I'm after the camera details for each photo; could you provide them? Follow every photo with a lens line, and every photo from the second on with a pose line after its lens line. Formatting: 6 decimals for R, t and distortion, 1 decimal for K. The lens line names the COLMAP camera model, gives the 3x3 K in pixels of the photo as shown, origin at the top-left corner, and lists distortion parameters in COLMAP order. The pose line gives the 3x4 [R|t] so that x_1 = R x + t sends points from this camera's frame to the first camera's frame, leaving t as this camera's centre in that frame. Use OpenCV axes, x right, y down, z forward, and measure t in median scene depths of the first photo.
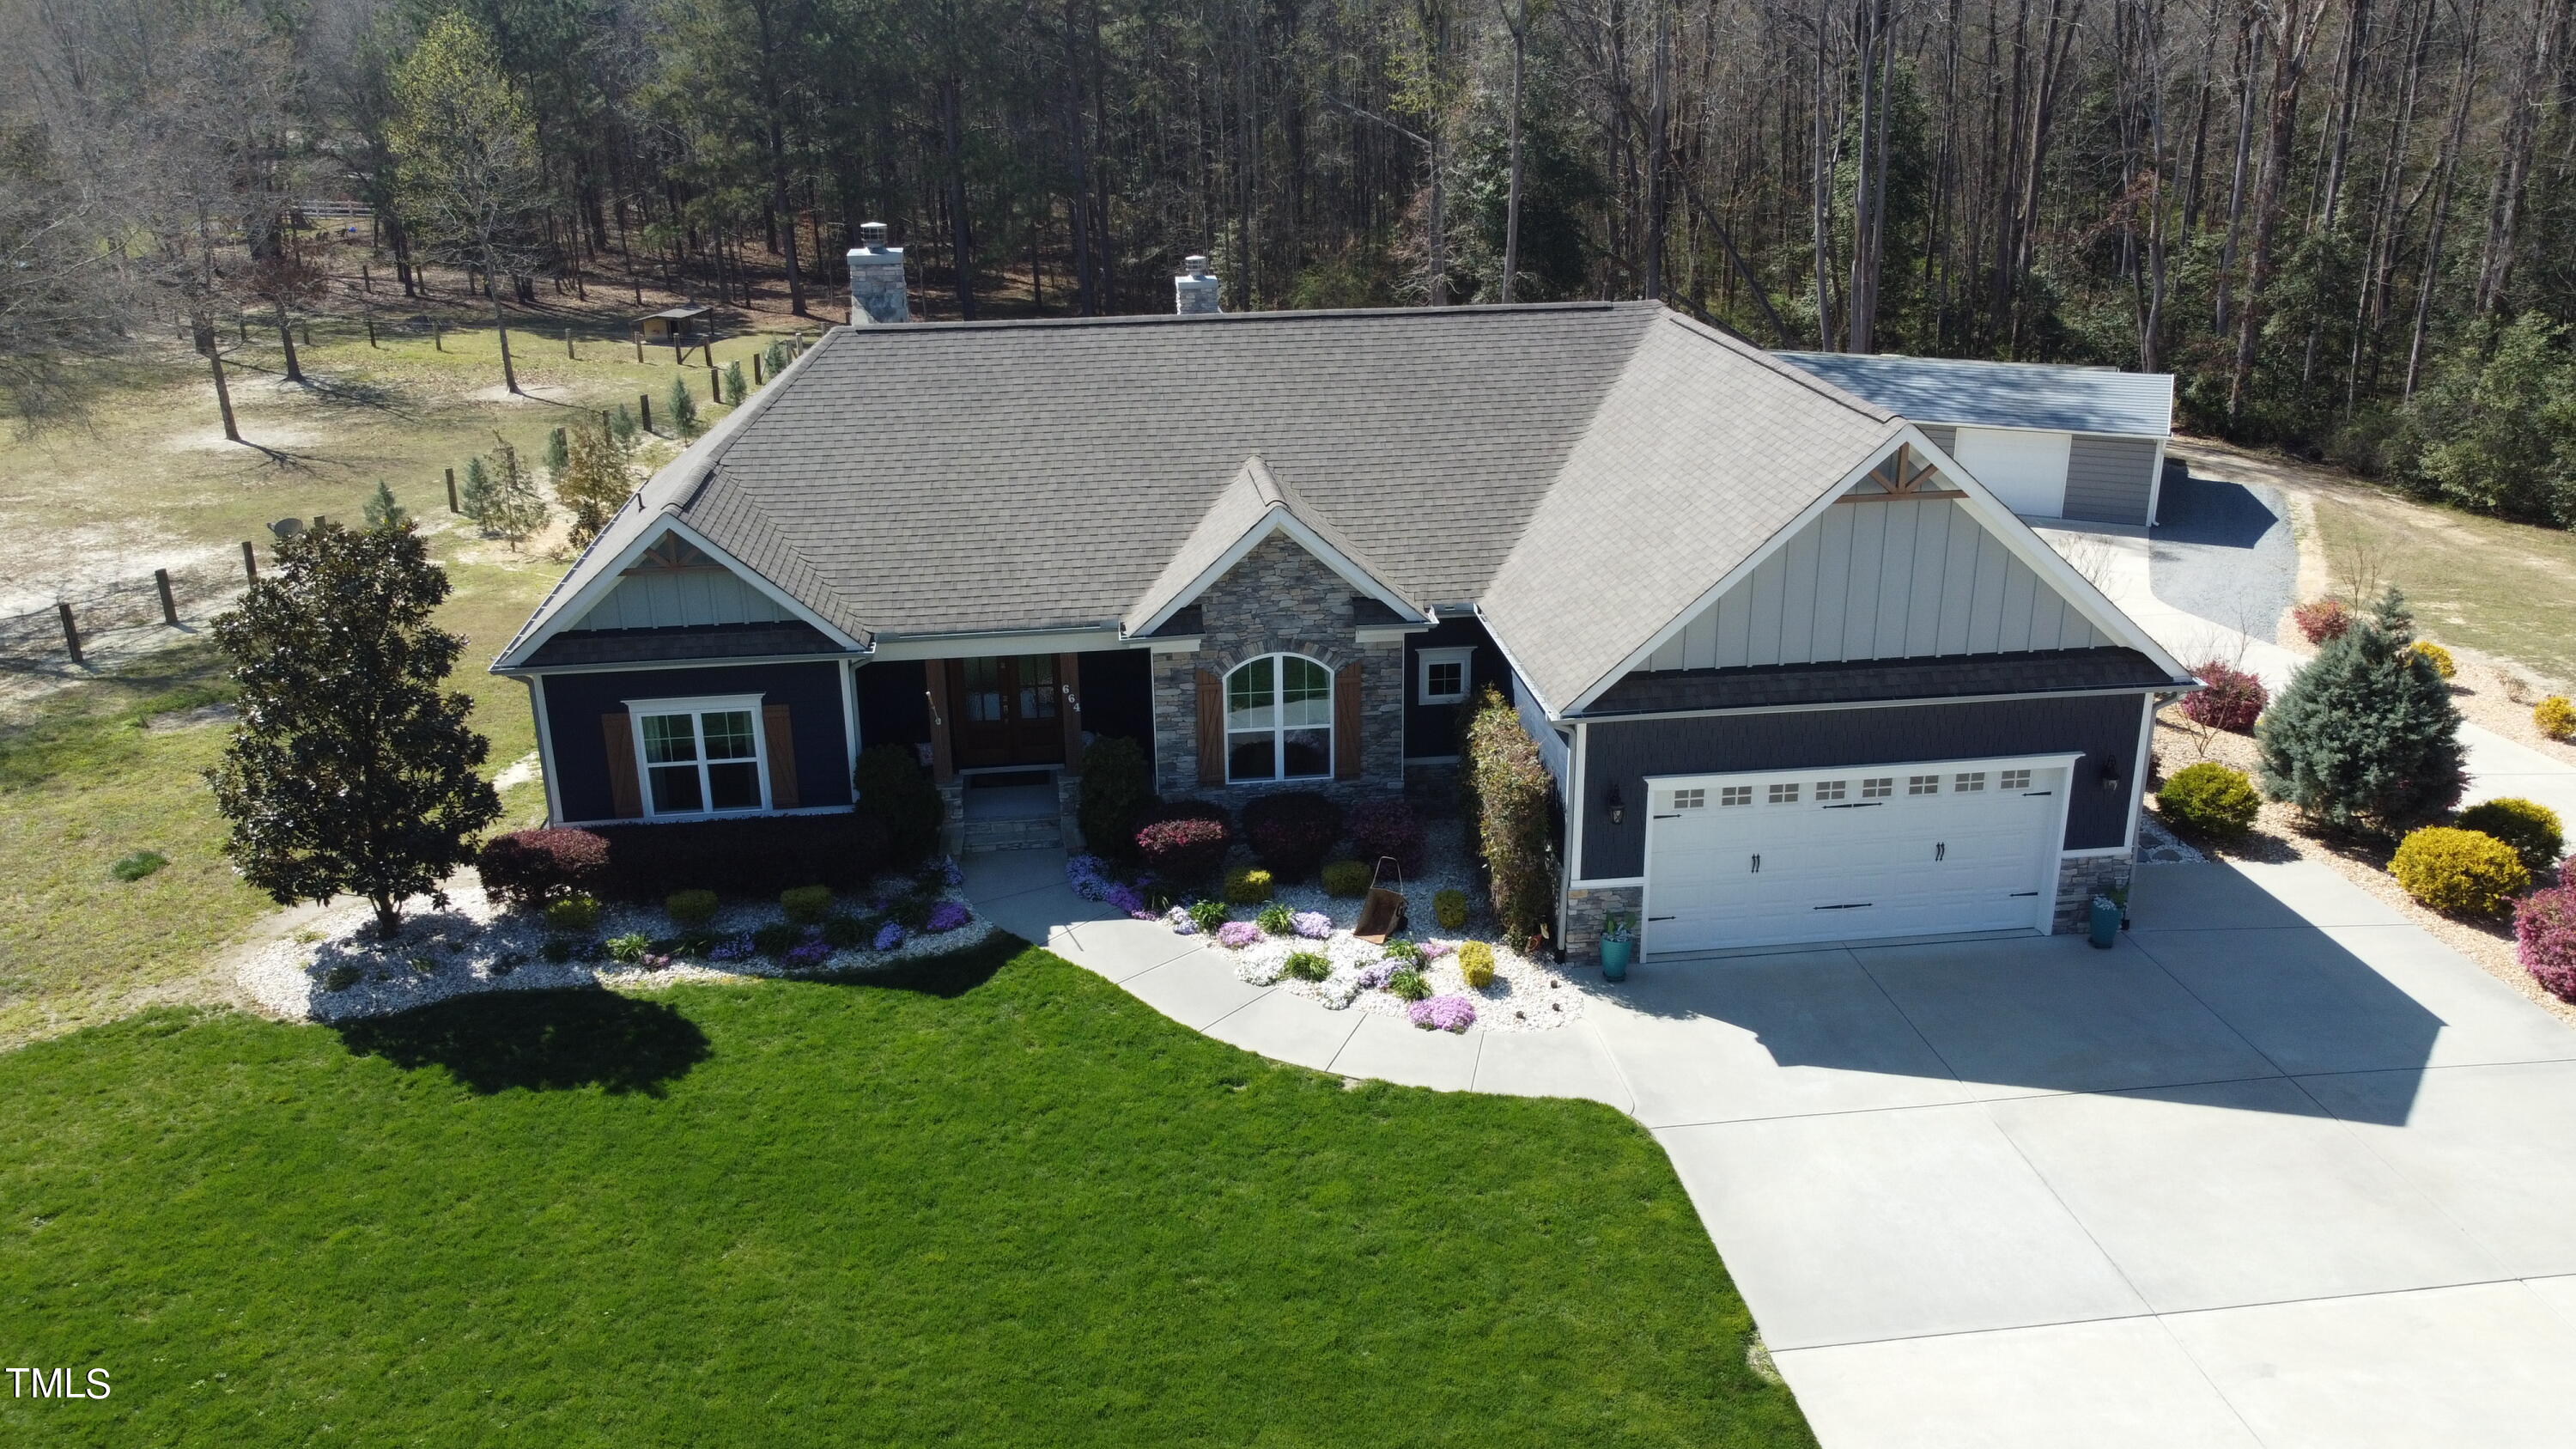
lens RADIAL K [[1956.3, 0, 1267.7], [0, 1956.3, 726.6], [0, 0, 1]] dist [-0.002354, -0.003327]
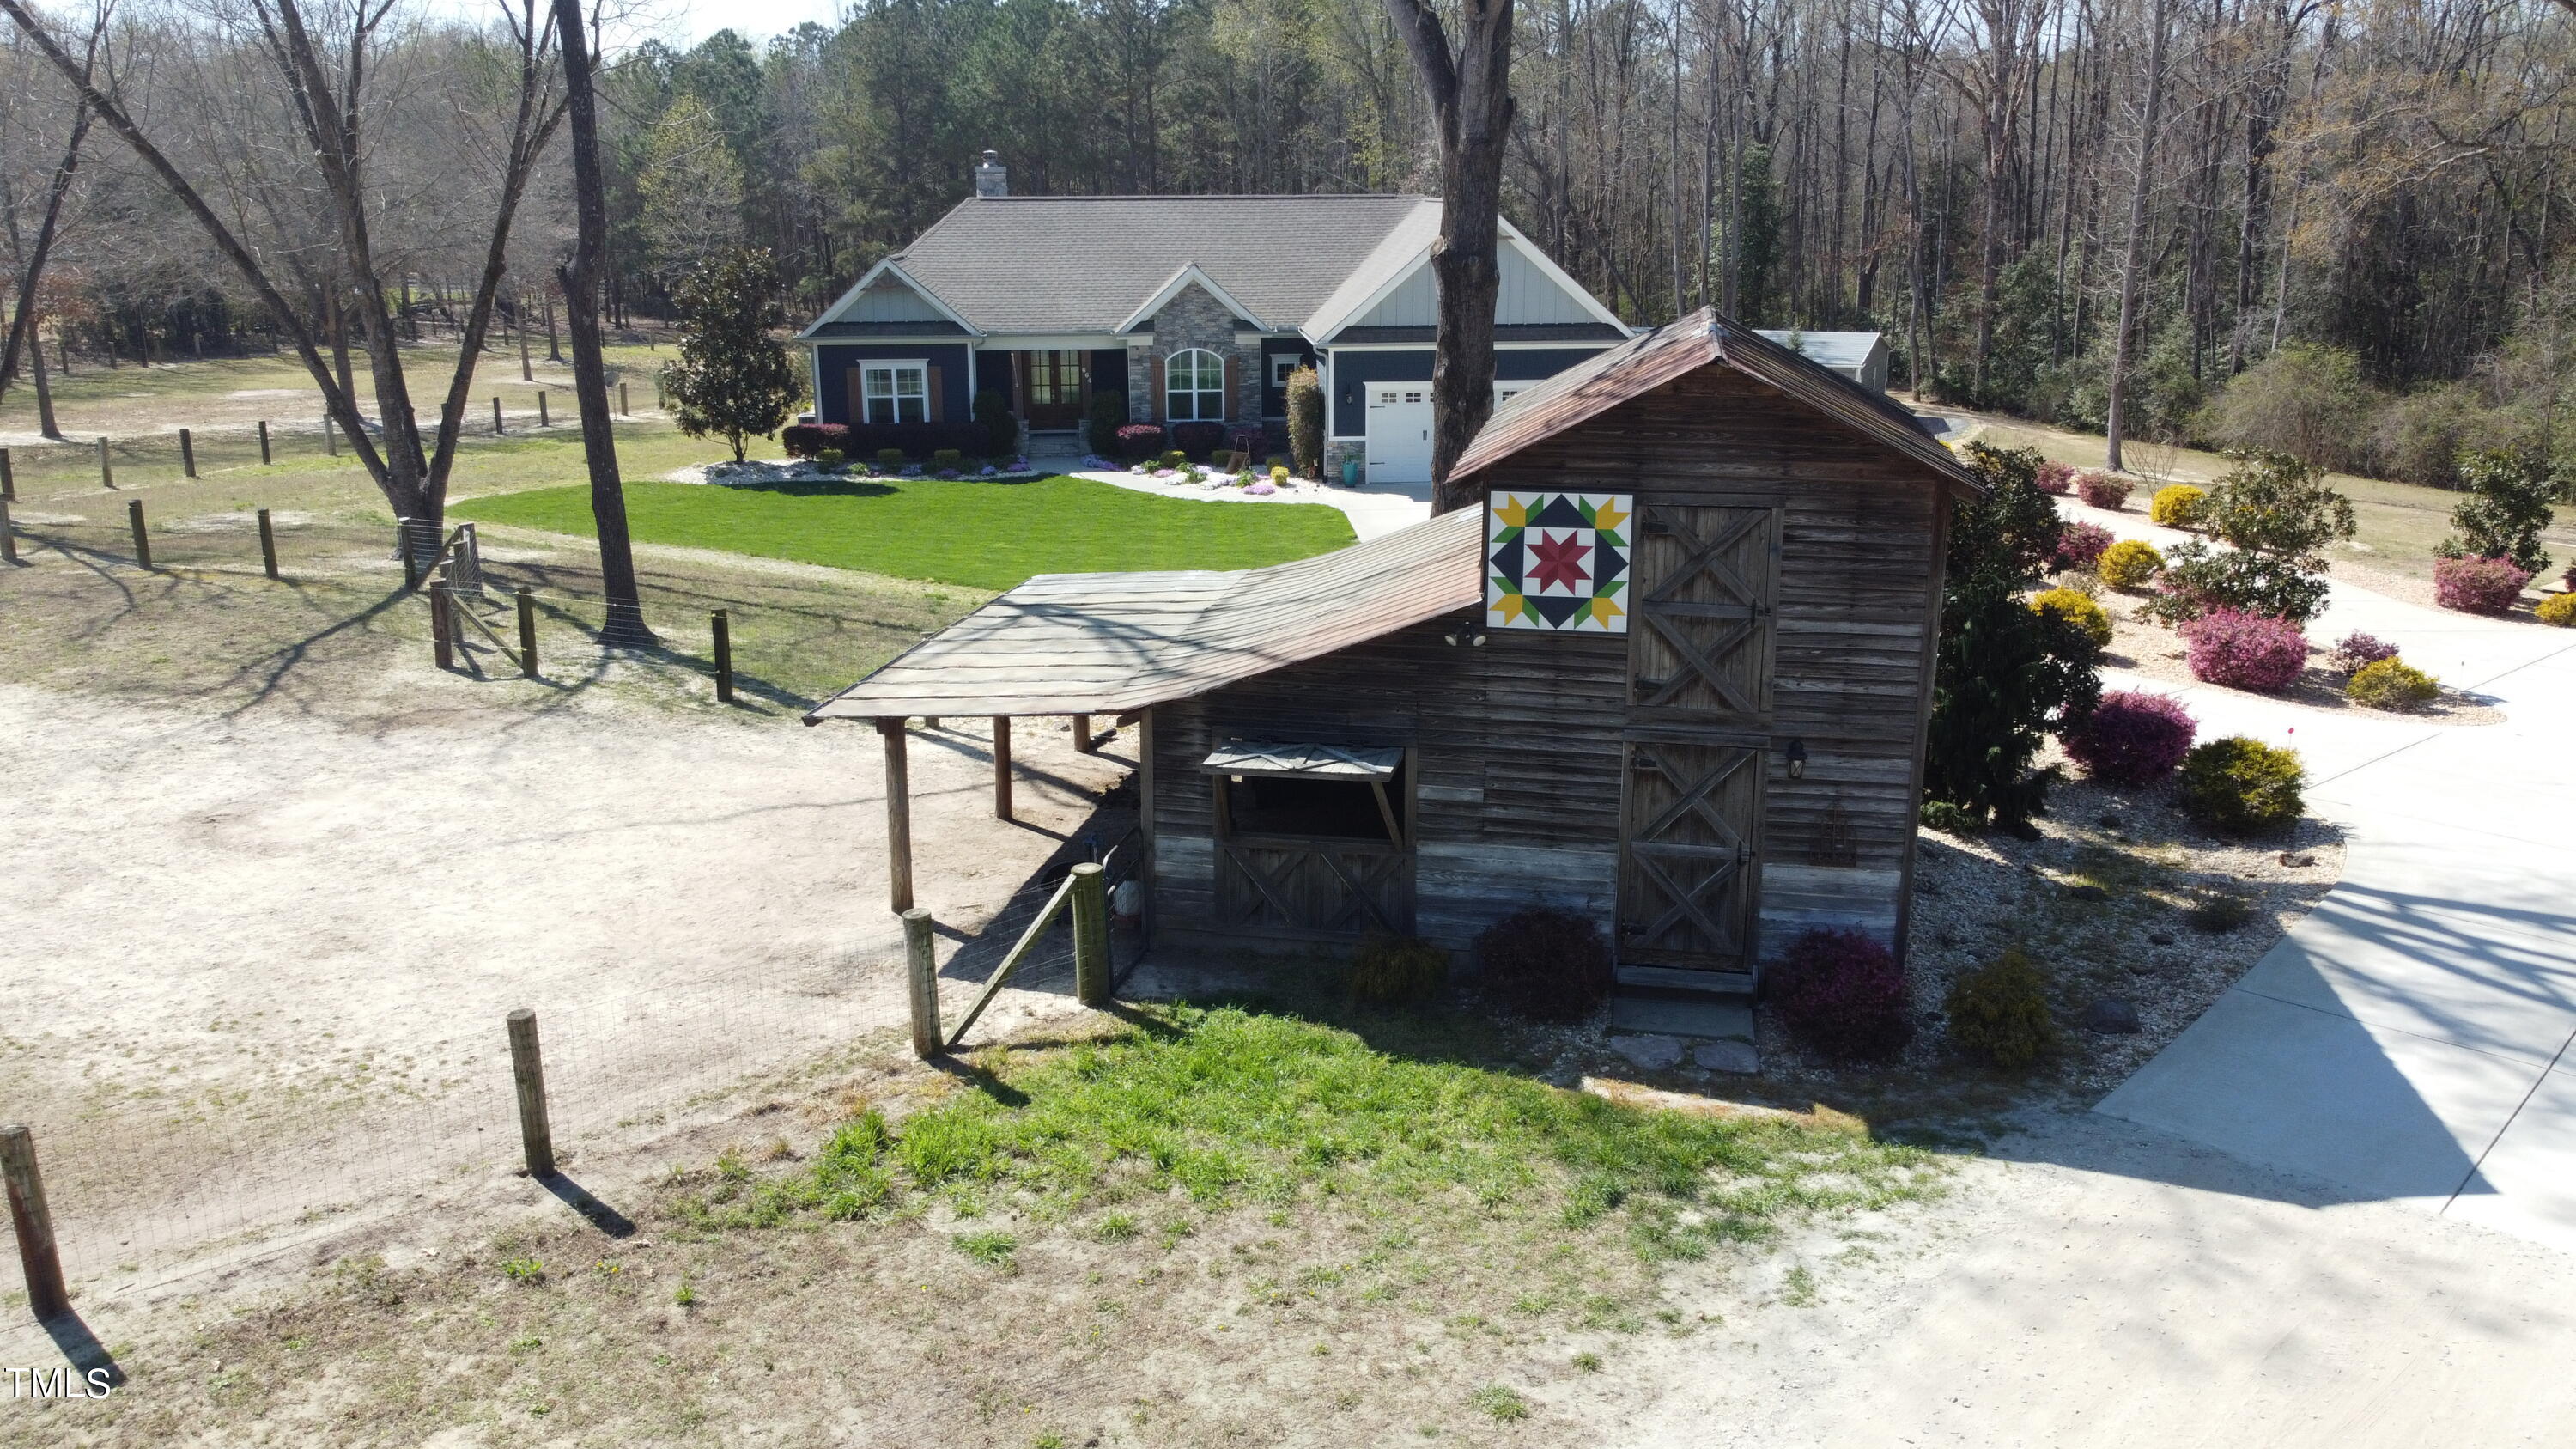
lens RADIAL K [[1956.3, 0, 1267.7], [0, 1956.3, 726.6], [0, 0, 1]] dist [-0.002354, -0.003327]
pose [[0.999001, 0.020256, -0.039824, 0.168806], [-0.023464, 0.996372, -0.081811, 0.510283], [0.038022, 0.082664, 0.995852, -0.918321]]
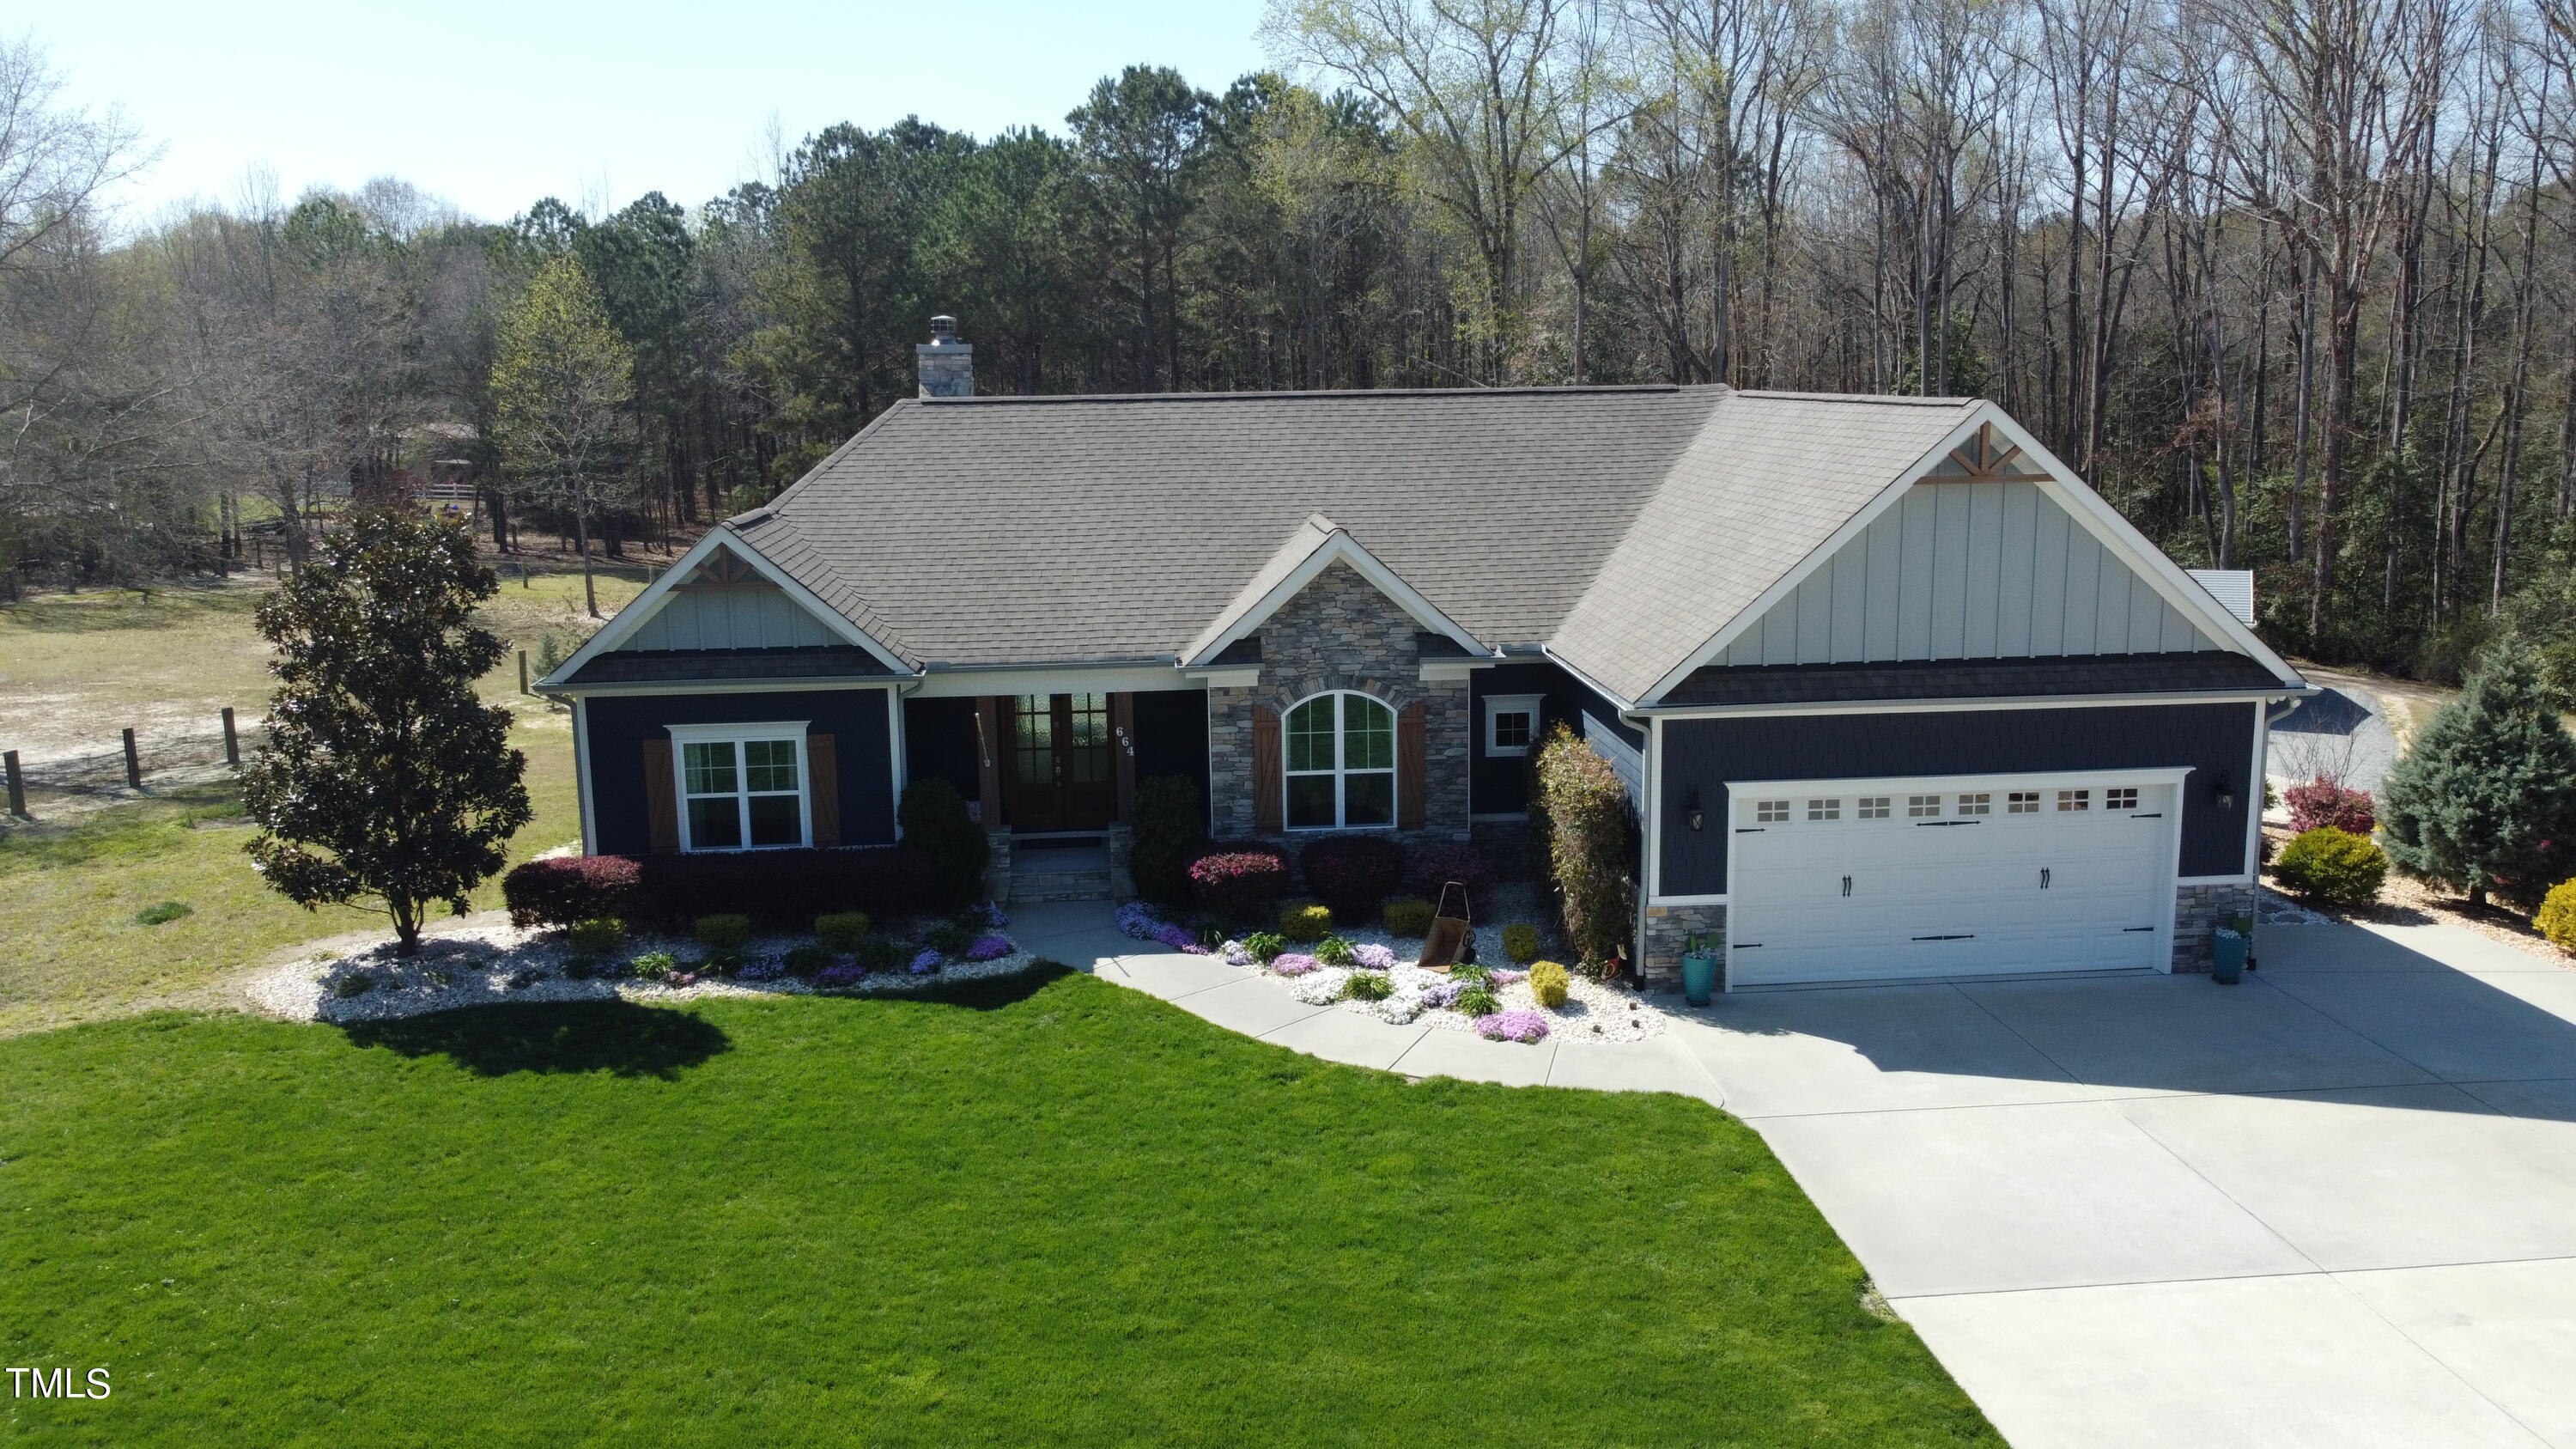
lens RADIAL K [[1956.3, 0, 1267.7], [0, 1956.3, 726.6], [0, 0, 1]] dist [-0.002354, -0.003327]
pose [[0.999348, 0.005348, -0.035707, 0.004857], [-0.011319, 0.985522, -0.169170, 0.150838], [0.034286, 0.169464, 0.984940, 0.051623]]
